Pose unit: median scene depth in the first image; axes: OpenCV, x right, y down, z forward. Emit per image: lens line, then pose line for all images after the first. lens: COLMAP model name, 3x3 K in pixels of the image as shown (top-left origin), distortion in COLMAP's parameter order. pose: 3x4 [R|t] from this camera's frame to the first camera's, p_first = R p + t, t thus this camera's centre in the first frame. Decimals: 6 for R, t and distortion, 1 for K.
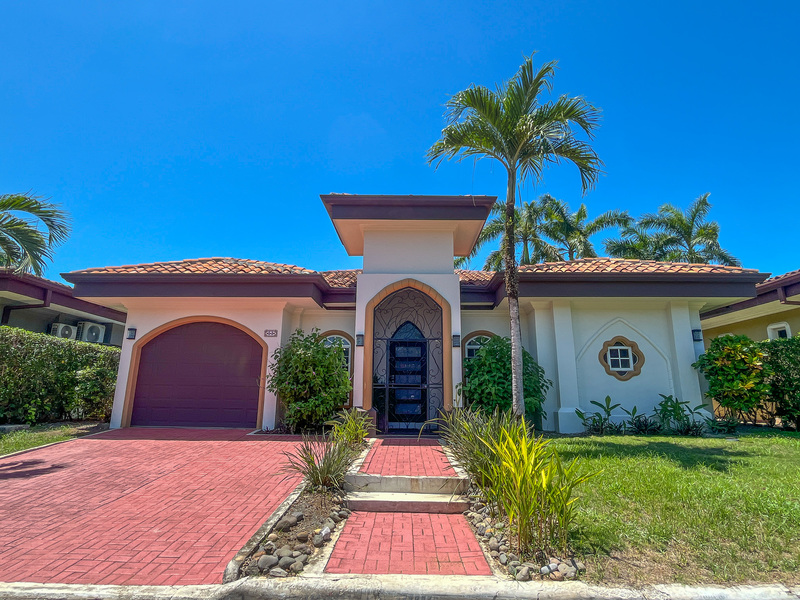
lens RADIAL K [[418.9, 0, 396.4], [0, 418.9, 300.0], [0, 0, 1]] dist [-0.001483, -0.001074]
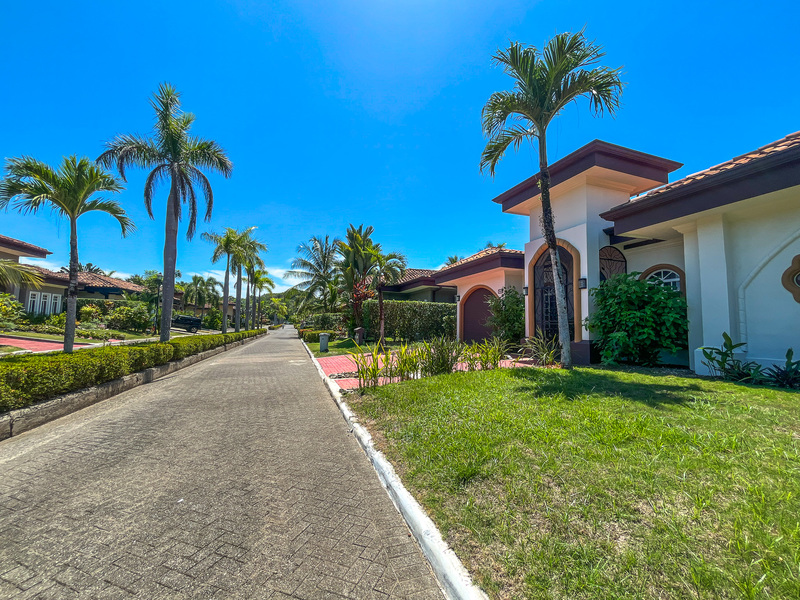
lens RADIAL K [[323.5, 0, 406.9], [0, 323.5, 303.3], [0, 0, 1]] dist [-0.003645, 0.000853]
pose [[0.355447, -0.062698, -0.932591, 0.780203], [0.197601, 0.980237, 0.009412, 0.045667], [0.913571, -0.187626, 0.360811, 0.219329]]
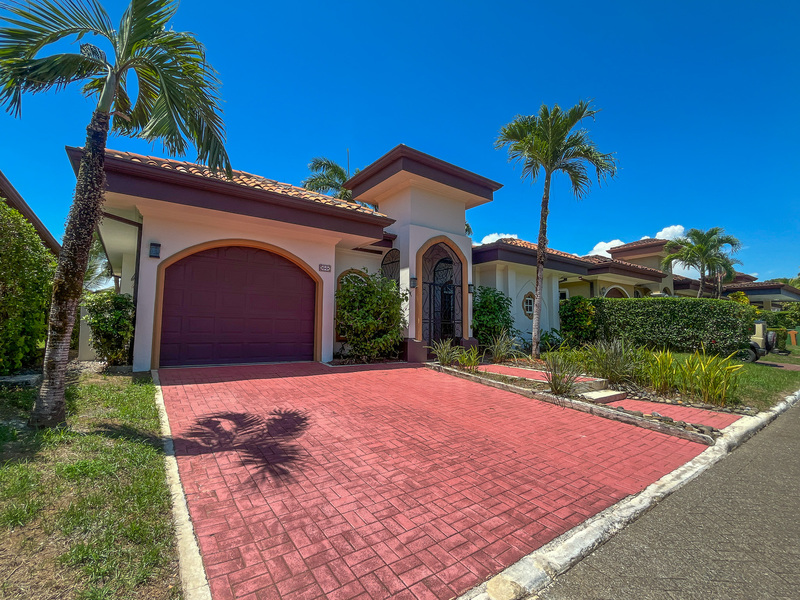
lens RADIAL K [[362.5, 0, 392.3], [0, 362.5, 299.2], [0, 0, 1]] dist [-0.000411, -0.000166]
pose [[0.796830, 0.045860, 0.602460, -0.725416], [-0.133246, 0.985904, 0.101187, 0.046448], [-0.589327, -0.160904, 0.791709, 0.227706]]
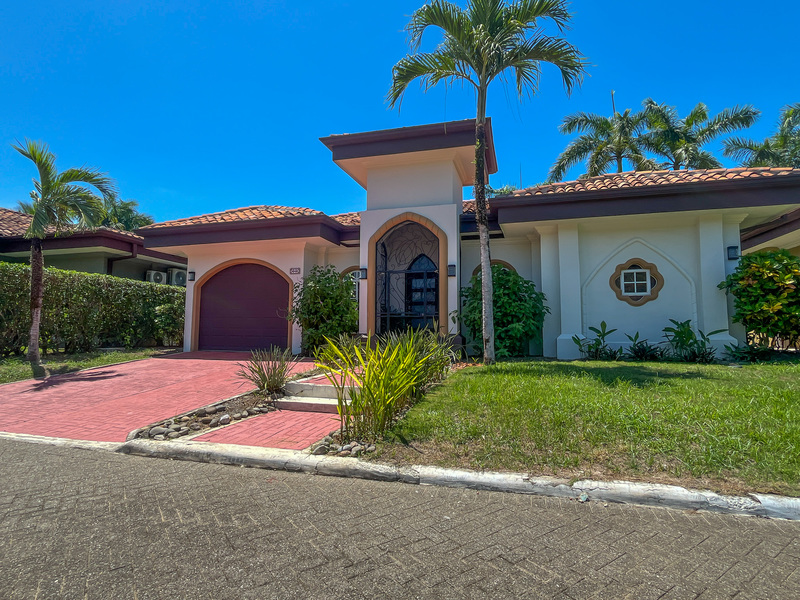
lens RADIAL K [[418.9, 0, 401.3], [0, 418.9, 297.4], [0, 0, 1]] dist [-0.001483, -0.001074]
pose [[0.966832, -0.025247, -0.254162, 0.275162], [0.060473, 0.989436, 0.131754, 0.019874], [0.248151, -0.142754, 0.958145, -0.018226]]
